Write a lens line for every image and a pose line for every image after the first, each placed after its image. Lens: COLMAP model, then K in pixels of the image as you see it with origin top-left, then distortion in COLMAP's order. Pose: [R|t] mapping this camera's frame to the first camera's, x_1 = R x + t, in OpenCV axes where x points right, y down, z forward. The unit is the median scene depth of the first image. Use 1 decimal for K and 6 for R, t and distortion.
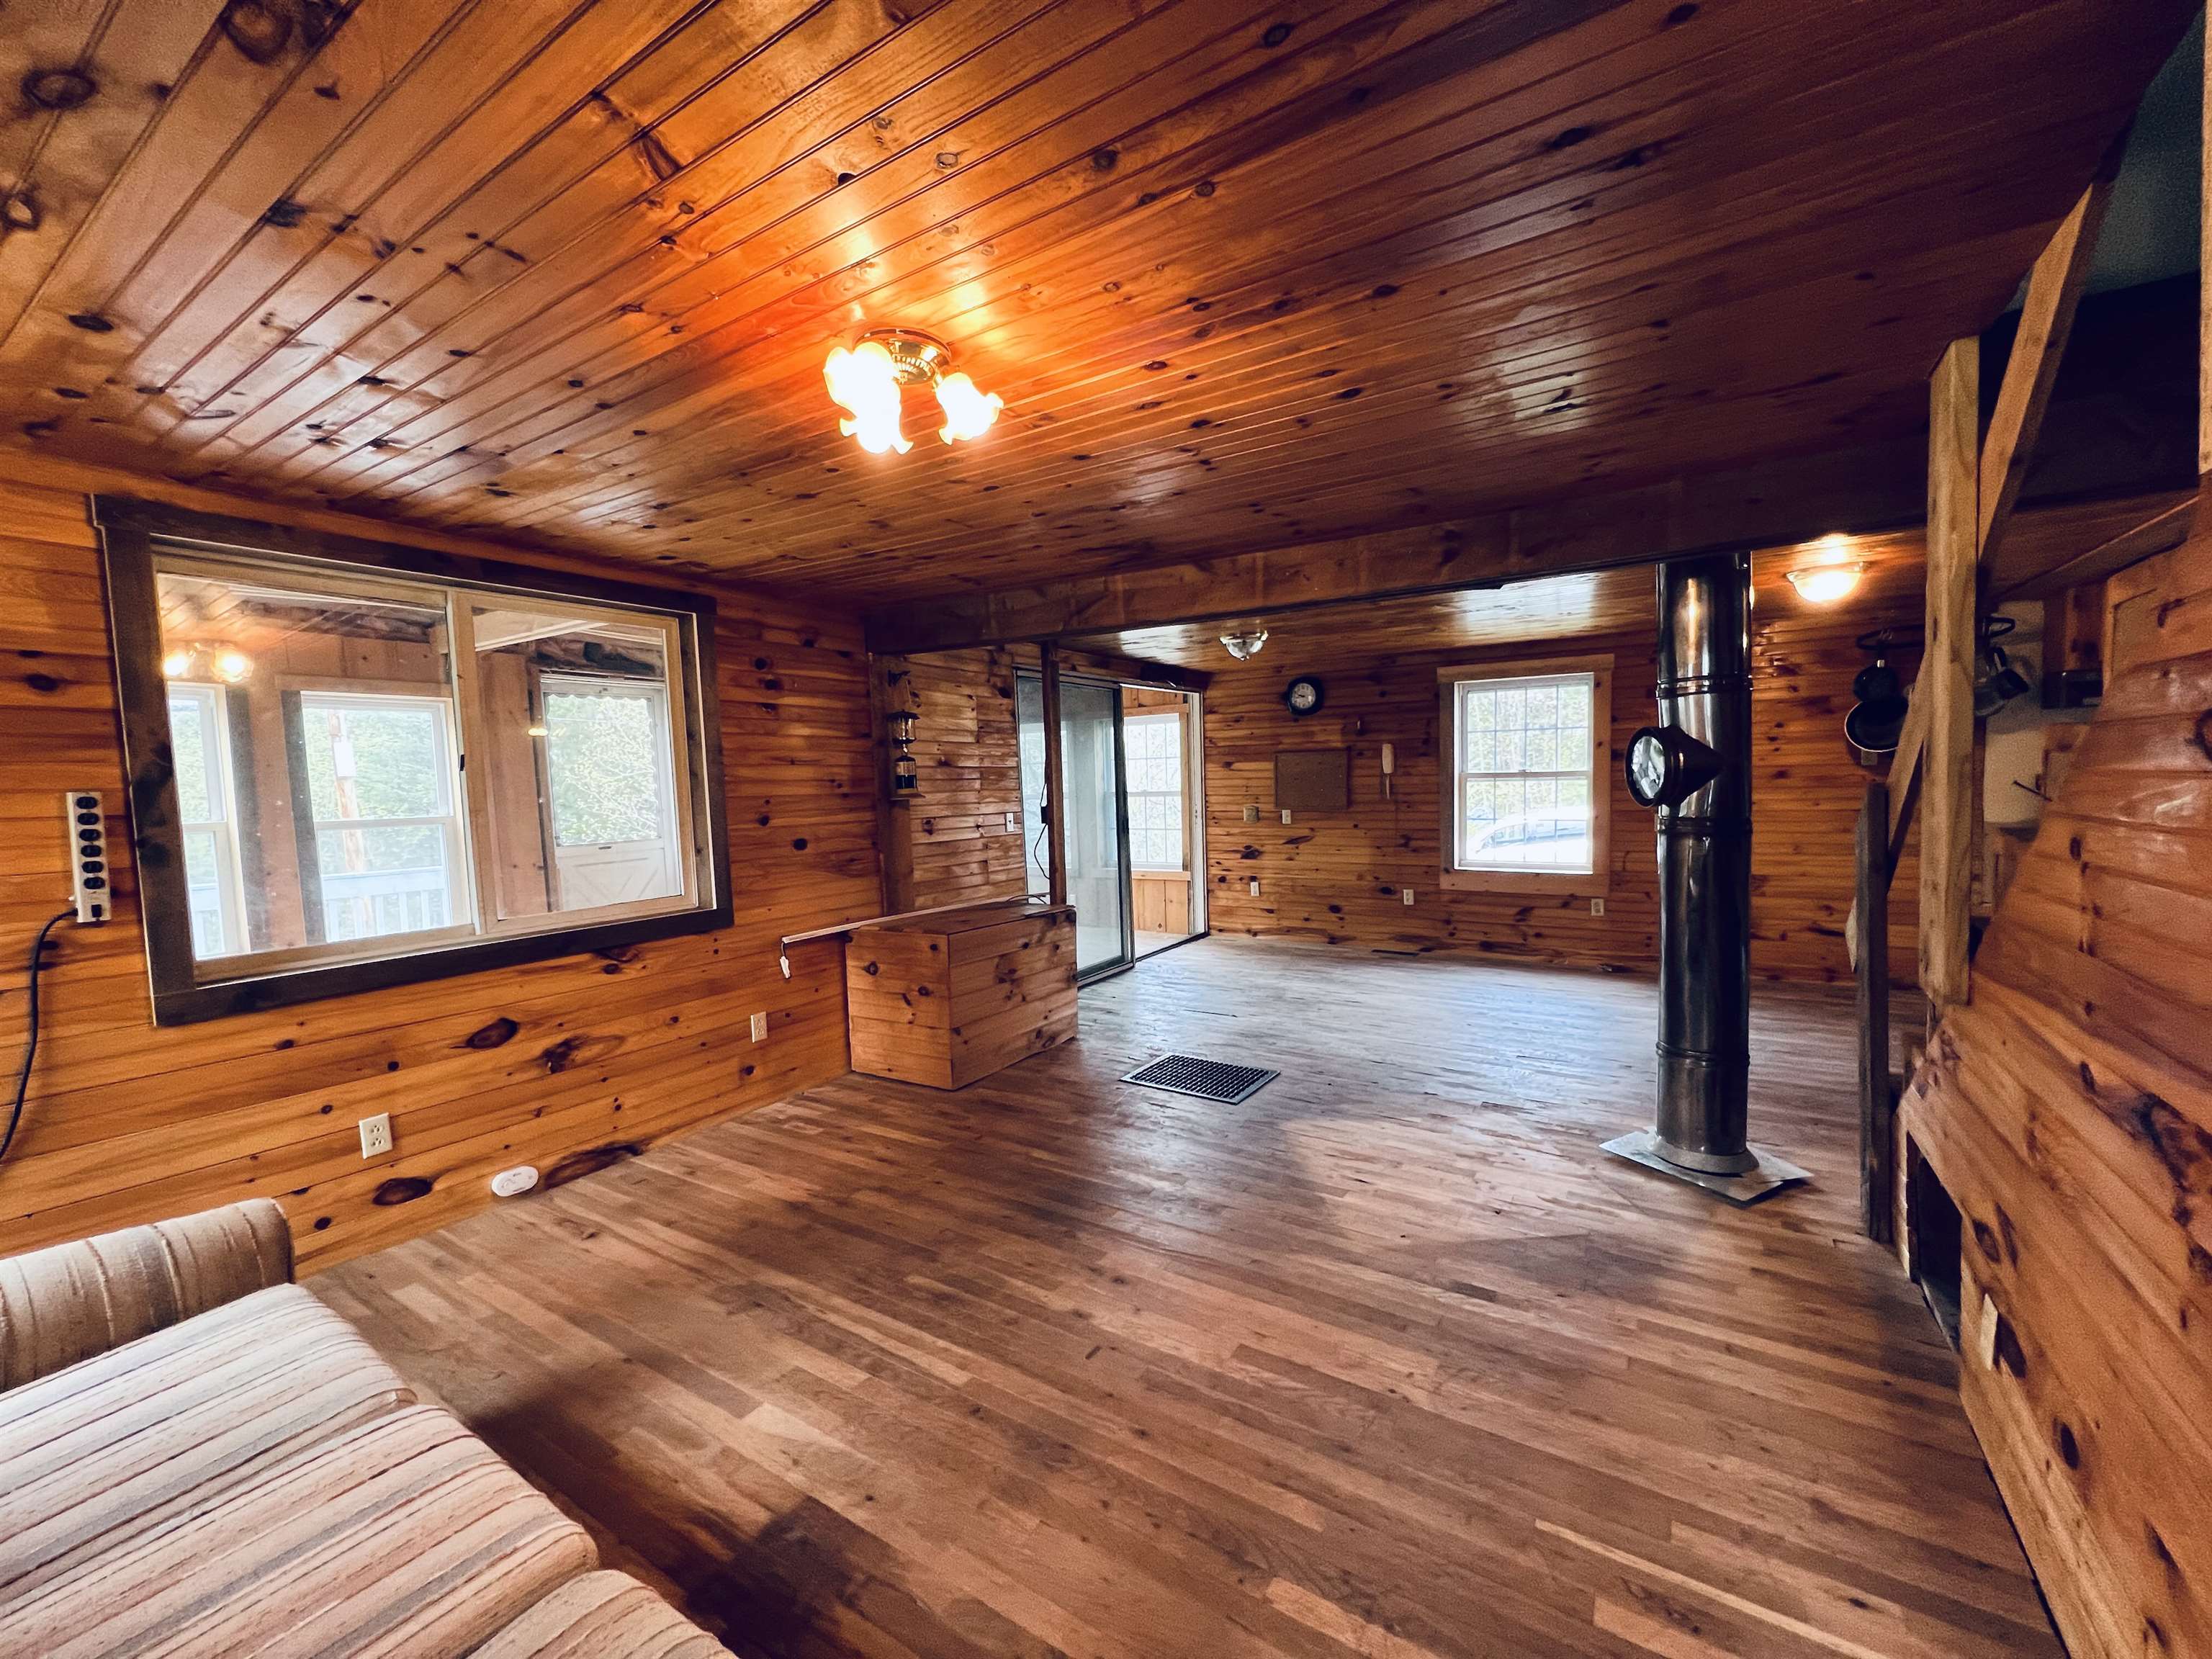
lens RADIAL K [[884.0, 0, 1115.2], [0, 884.0, 830.2], [0, 0, 1]] dist [-0.000205, 0.000013]
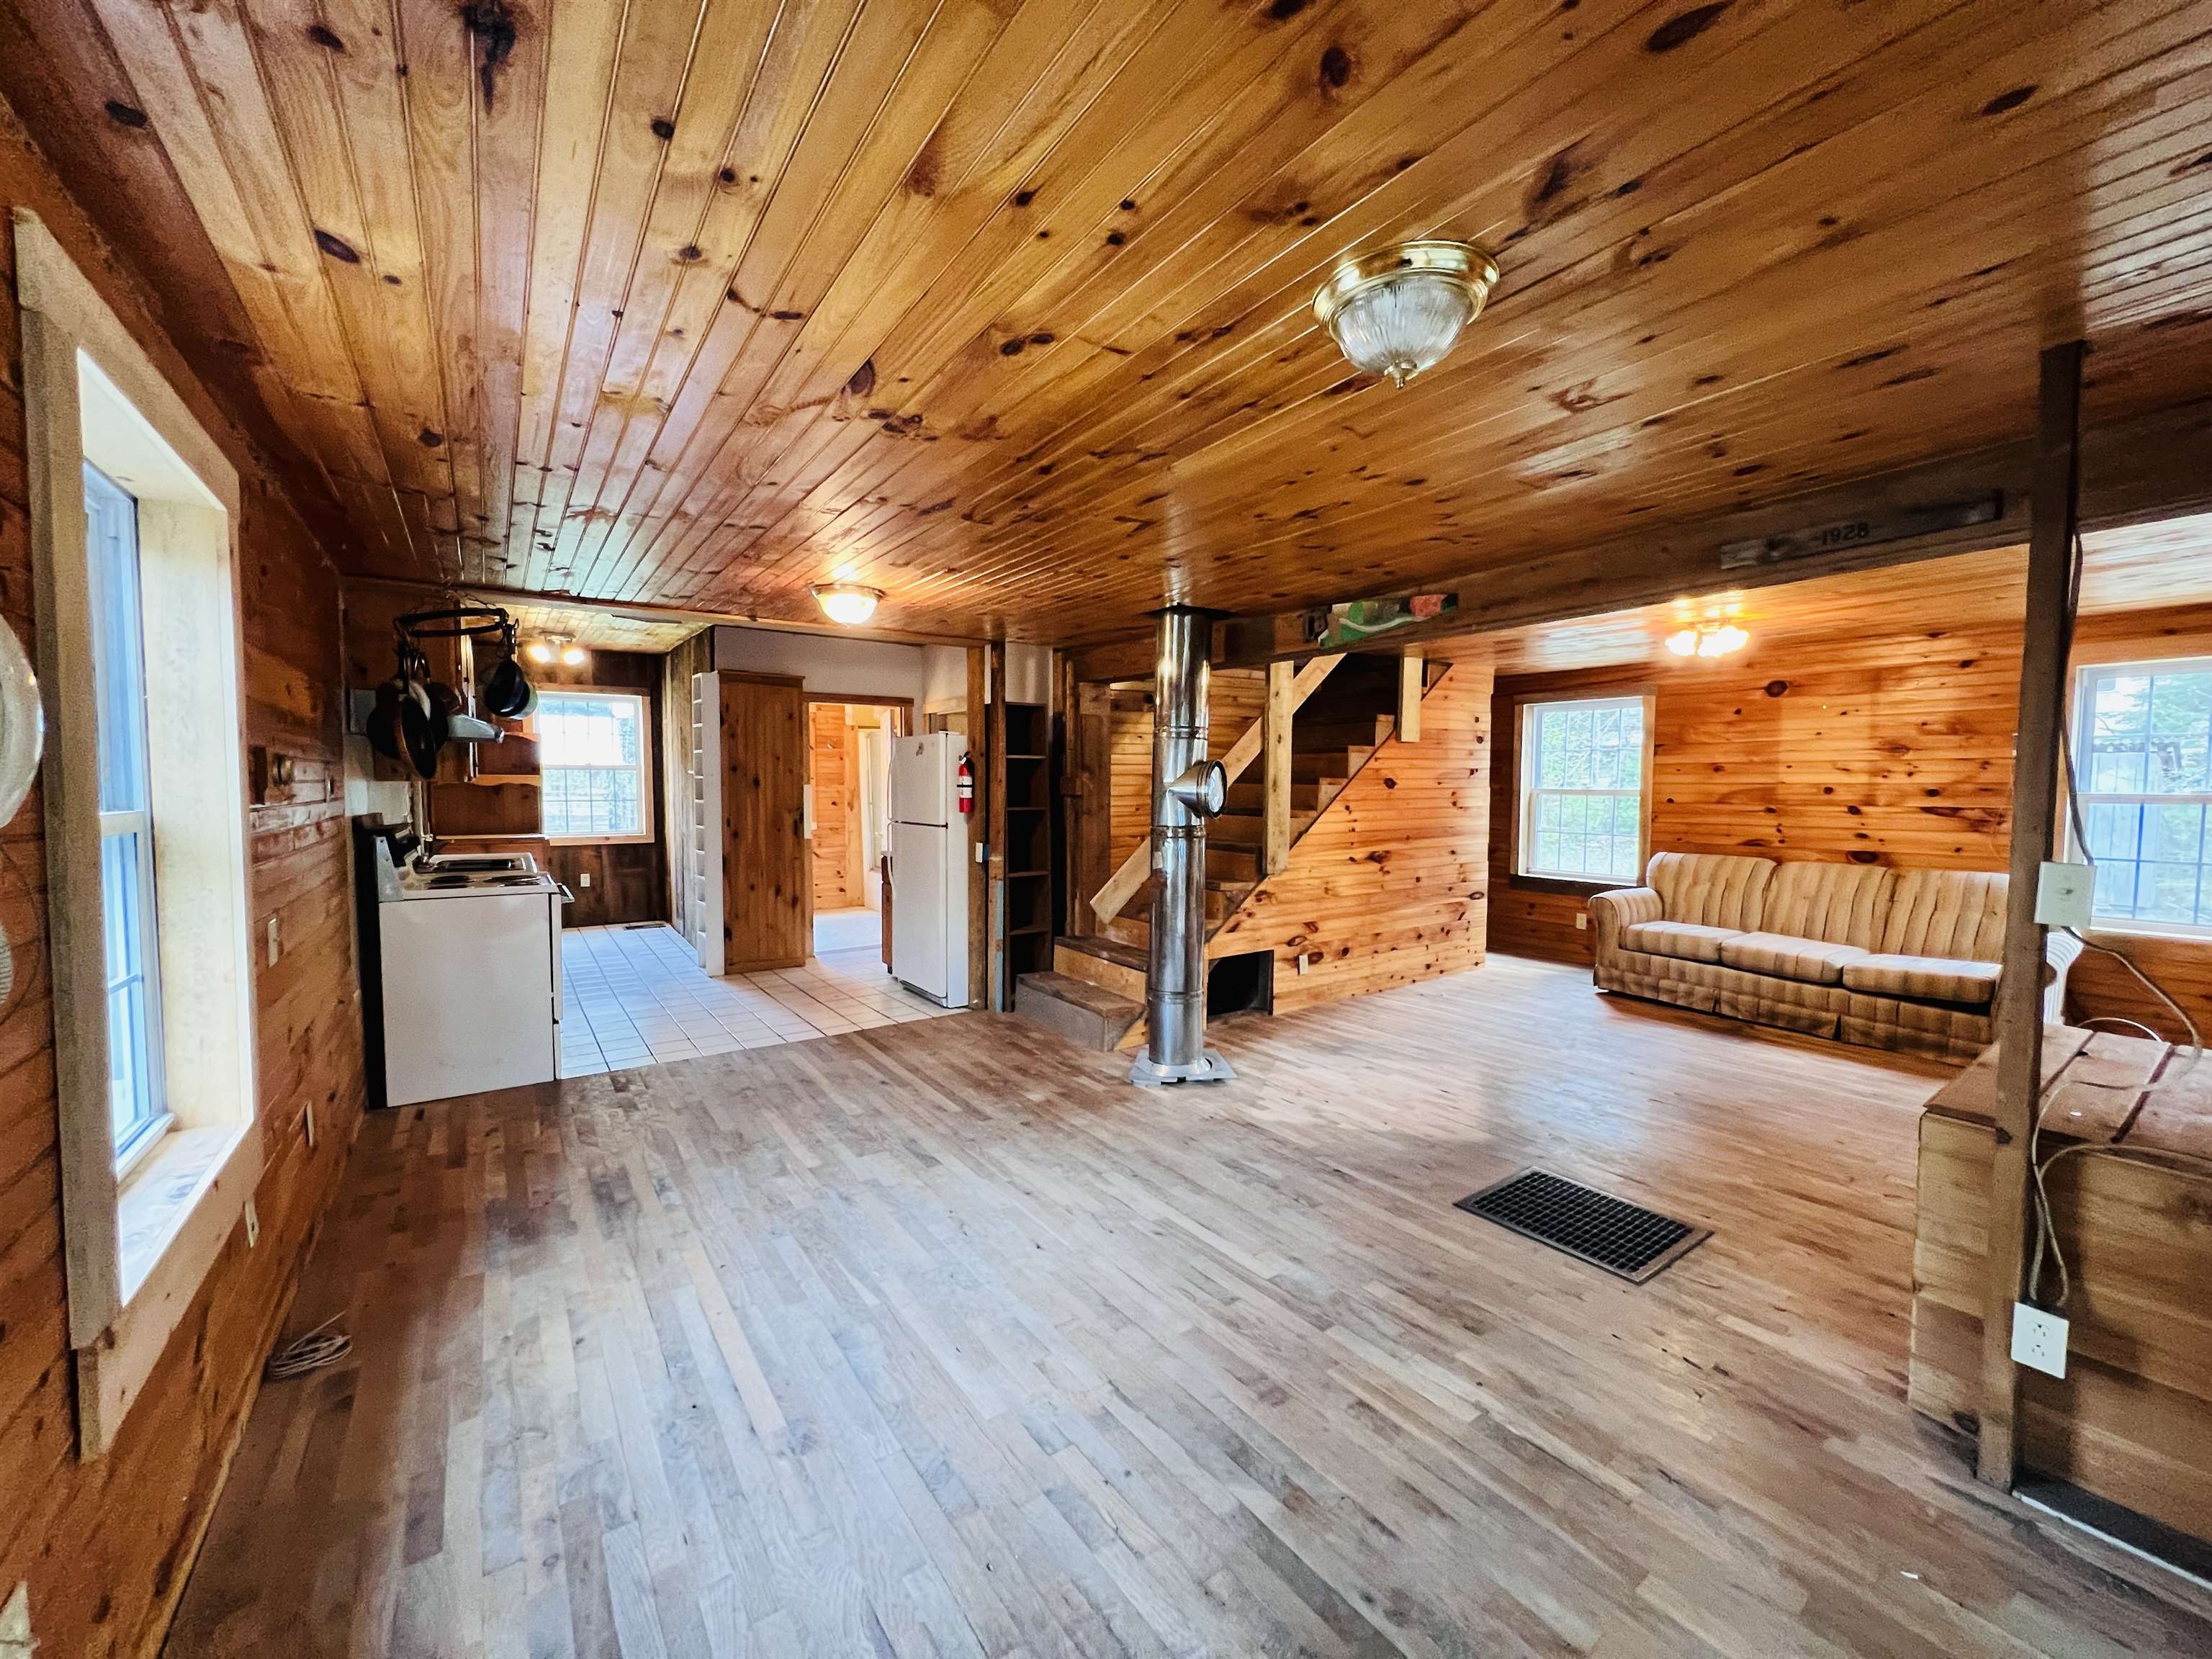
lens RADIAL K [[884.0, 0, 1115.2], [0, 884.0, 830.2], [0, 0, 1]] dist [-0.000205, 0.000013]
pose [[-0.925000, 0.005768, 0.379923, 0.245680], [0.045806, 0.994285, 0.096428, -0.157449], [-0.377196, 0.106598, -0.919978, 2.541687]]
